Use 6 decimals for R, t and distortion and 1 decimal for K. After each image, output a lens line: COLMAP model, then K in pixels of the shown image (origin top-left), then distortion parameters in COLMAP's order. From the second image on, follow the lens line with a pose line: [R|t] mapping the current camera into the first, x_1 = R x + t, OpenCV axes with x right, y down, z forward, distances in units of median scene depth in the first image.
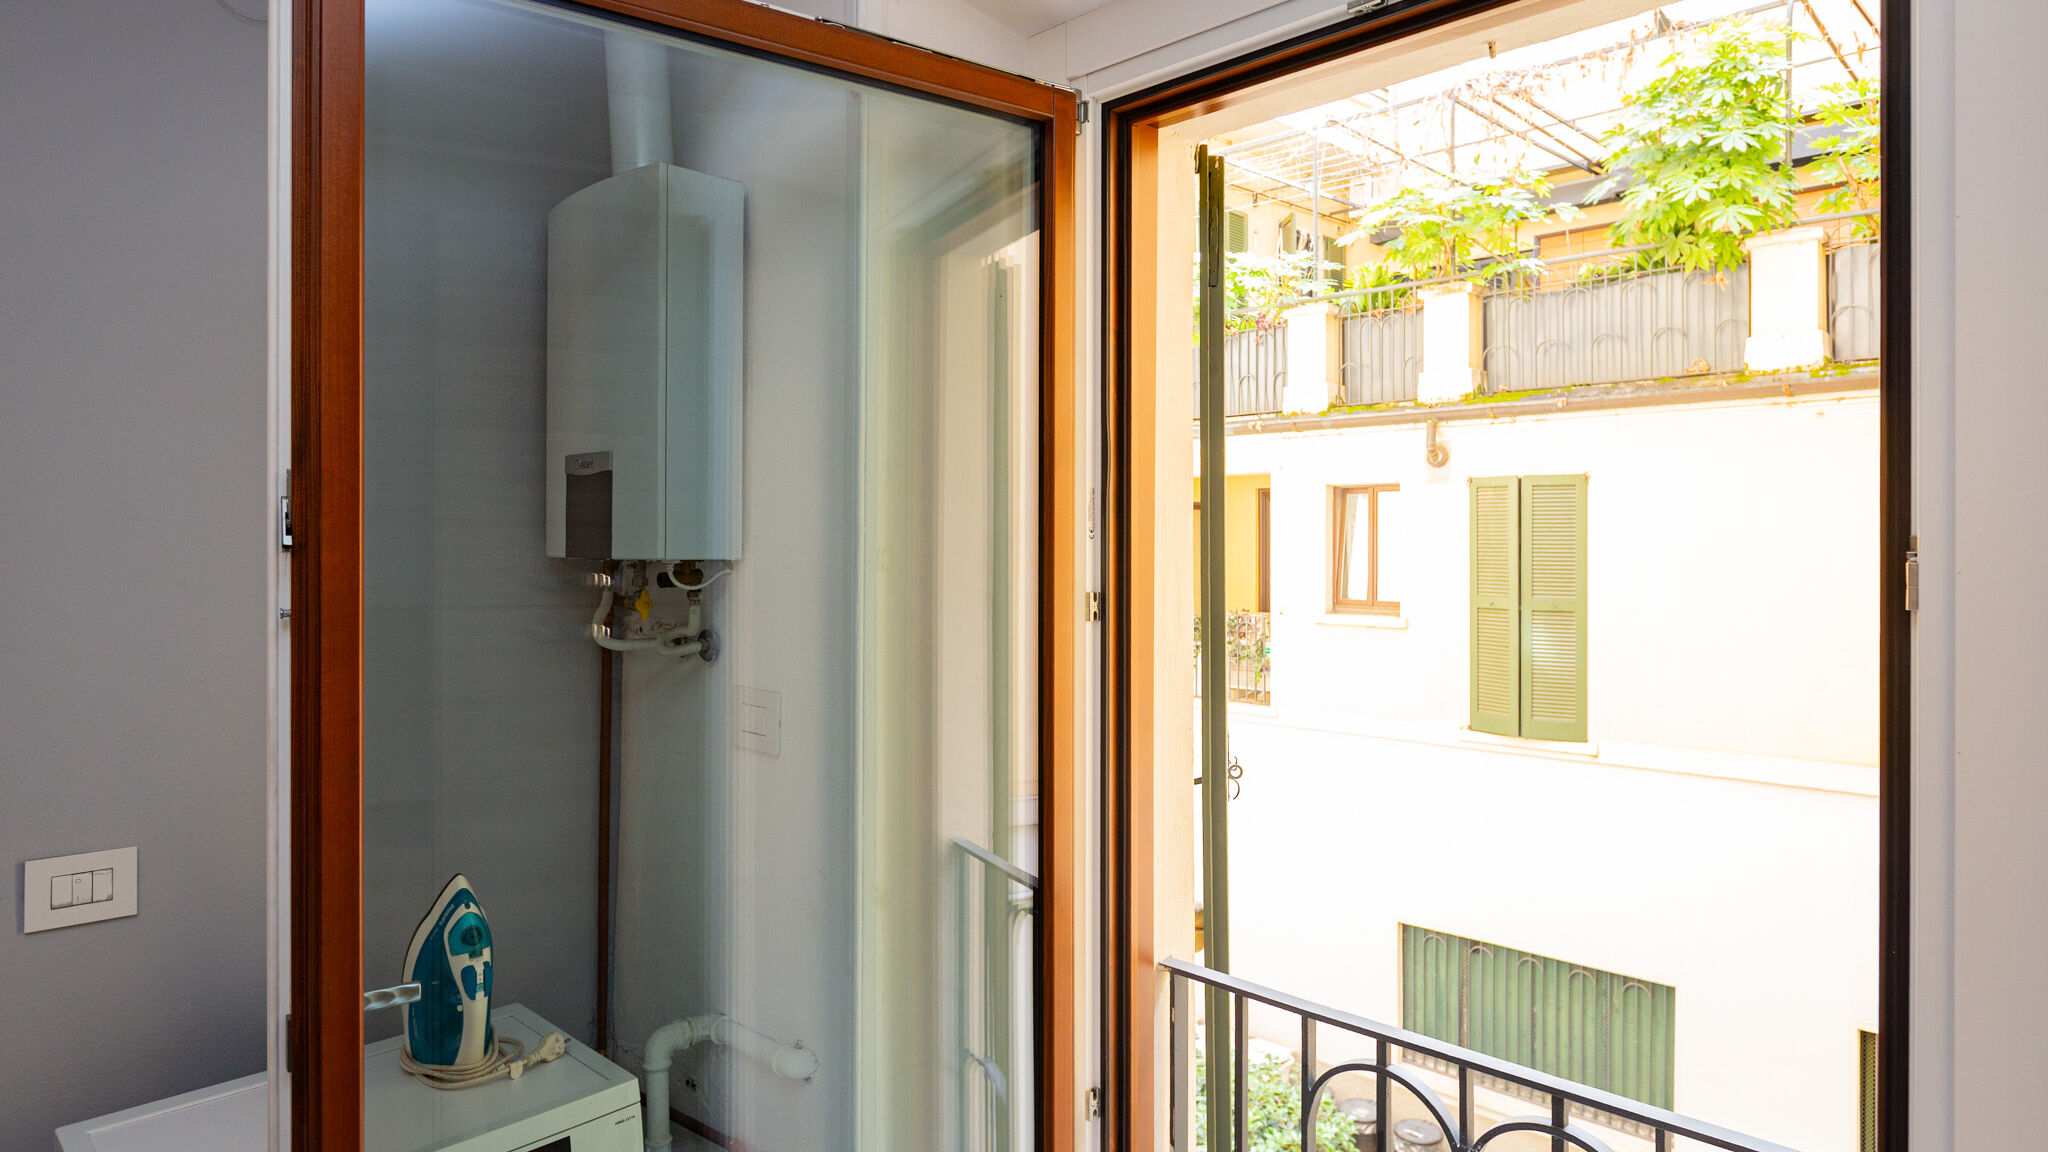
lens RADIAL K [[1181.7, 0, 1013.0], [0, 1181.7, 532.3], [0, 0, 1]] dist [-0.007070, 0.000234]
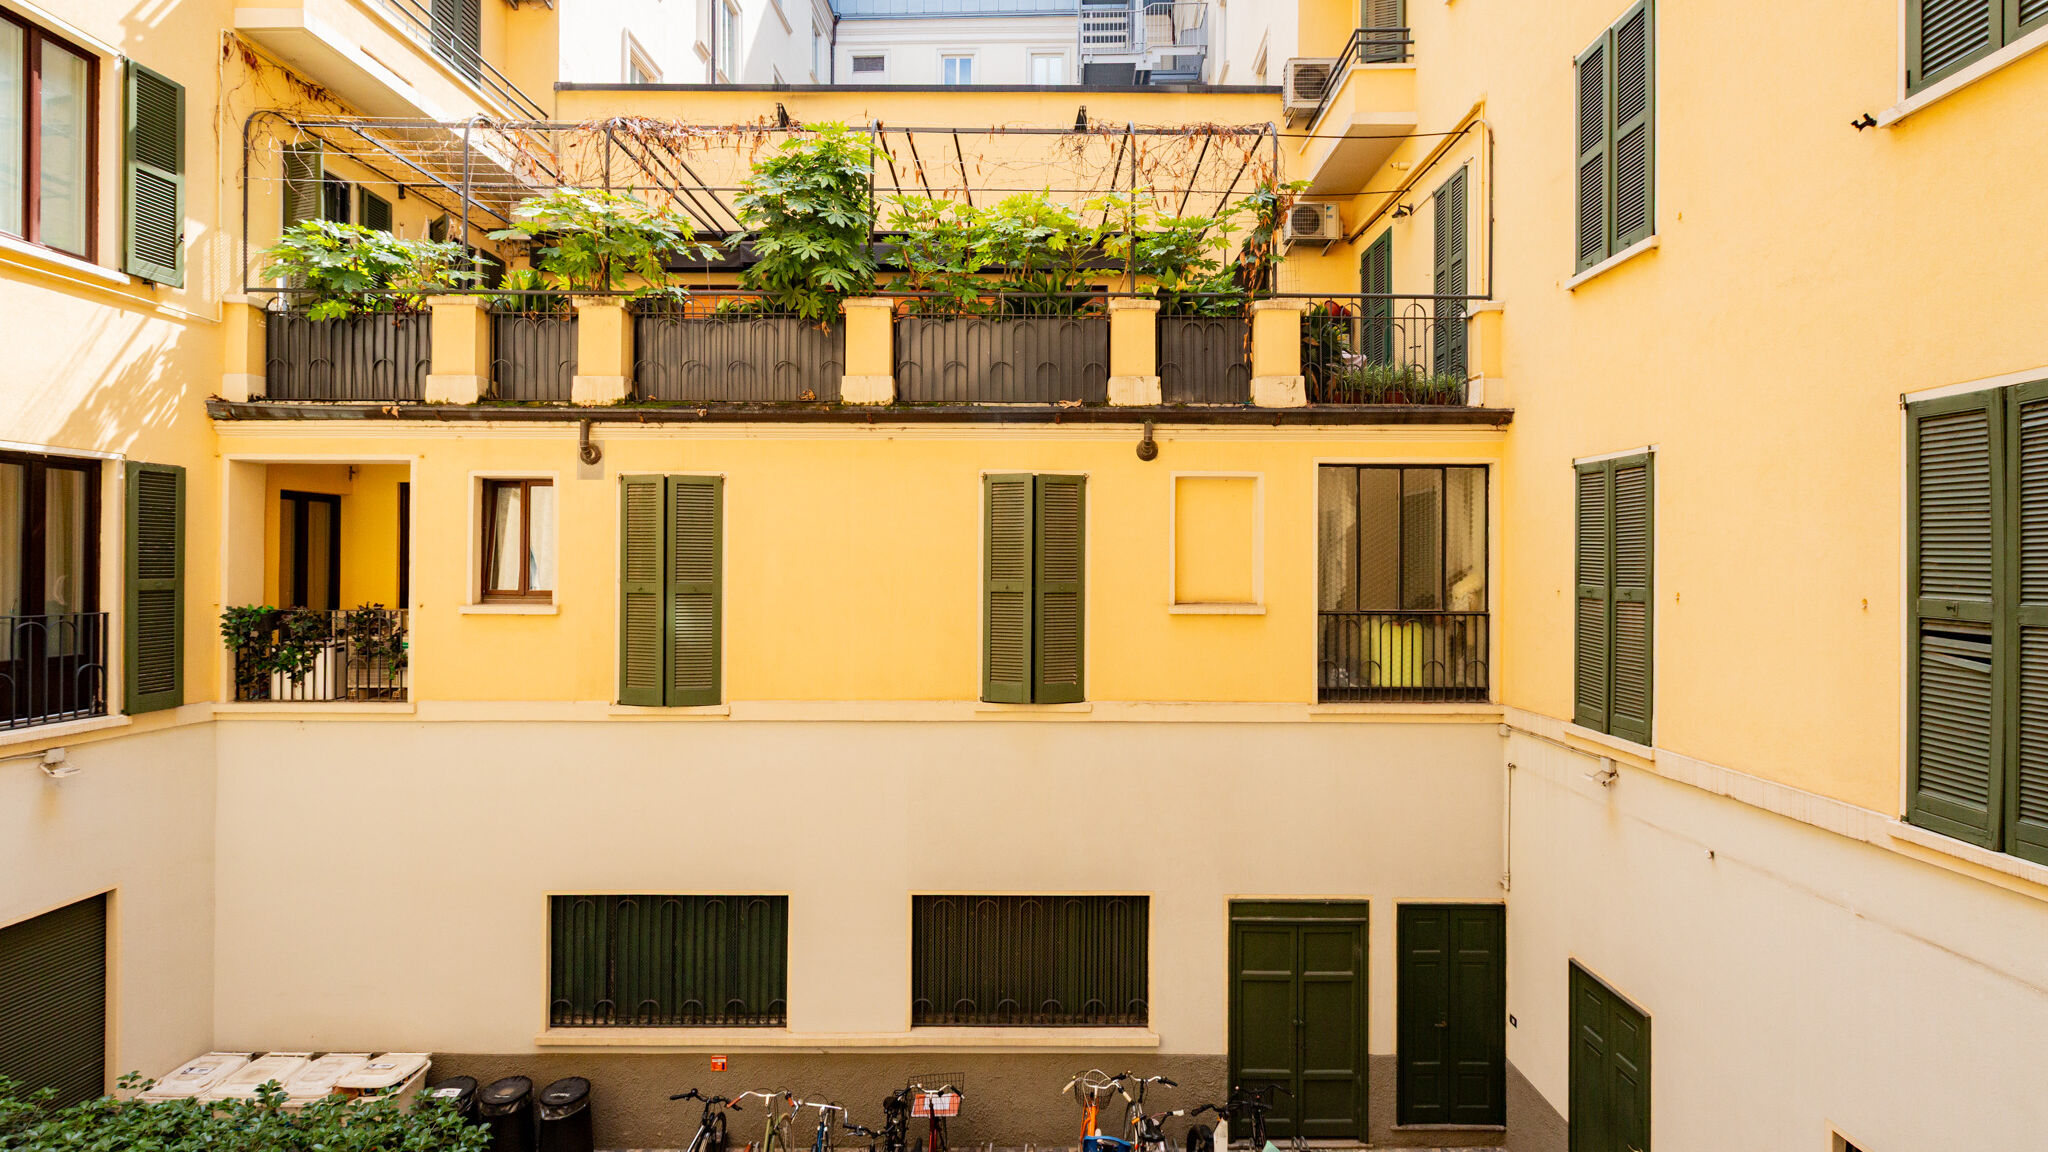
lens RADIAL K [[918.4, 0, 1027.5], [0, 918.4, 567.9], [0, 0, 1]] dist [0.007708, -0.002216]
pose [[0.709357, 0.004639, 0.704834, 0.052492], [-0.010118, 0.999942, 0.003602, 0.033188], [-0.704777, -0.009686, 0.709363, 0.125427]]
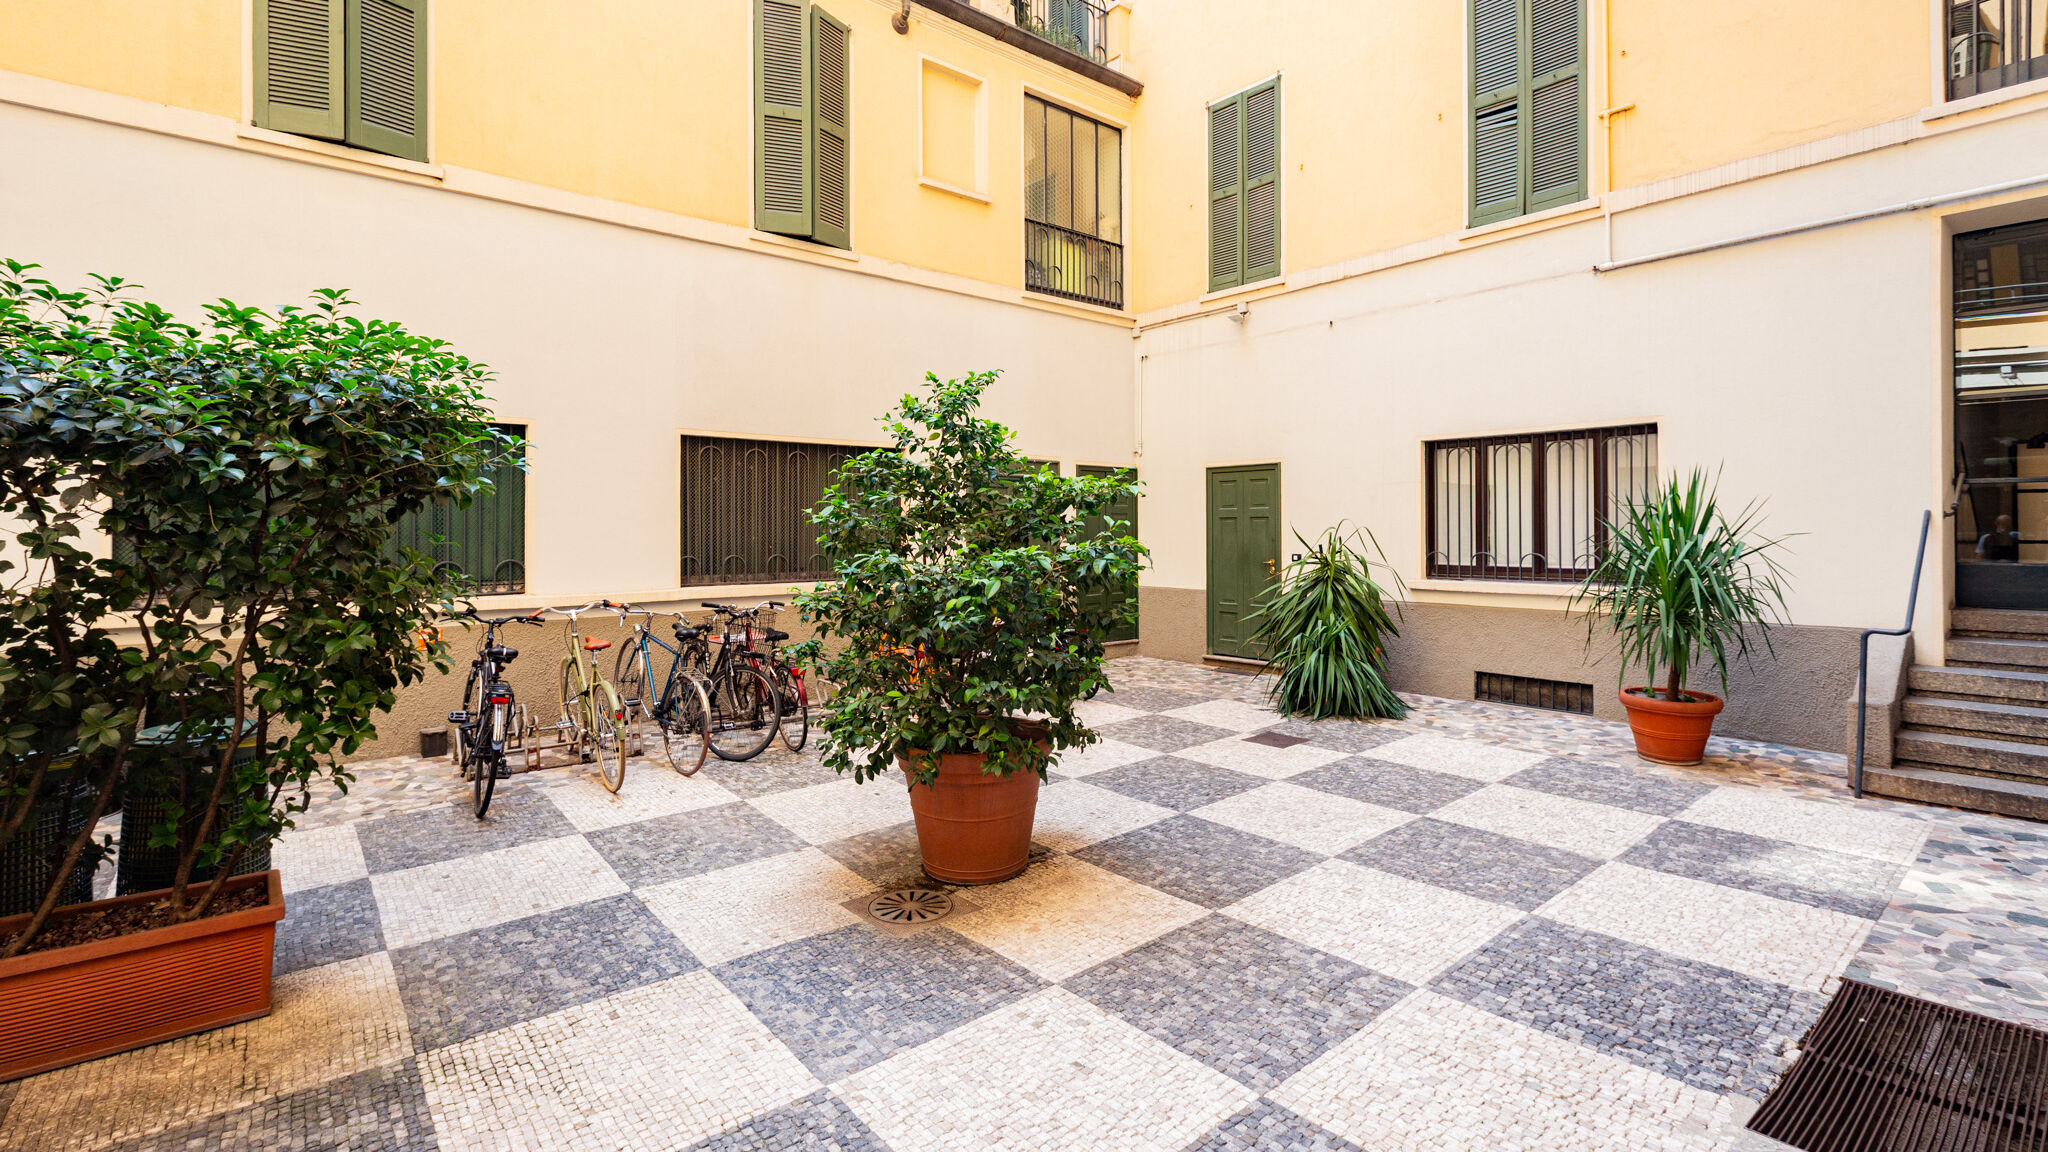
lens RADIAL K [[918.4, 0, 1016.8], [0, 918.4, 517.7], [0, 0, 1]] dist [0.007708, -0.002216]
pose [[0.092378, 0.007092, 0.995699, -0.174167], [-0.002031, 0.999974, -0.006934, 0.465949], [-0.995722, -0.001382, 0.092390, 0.504640]]
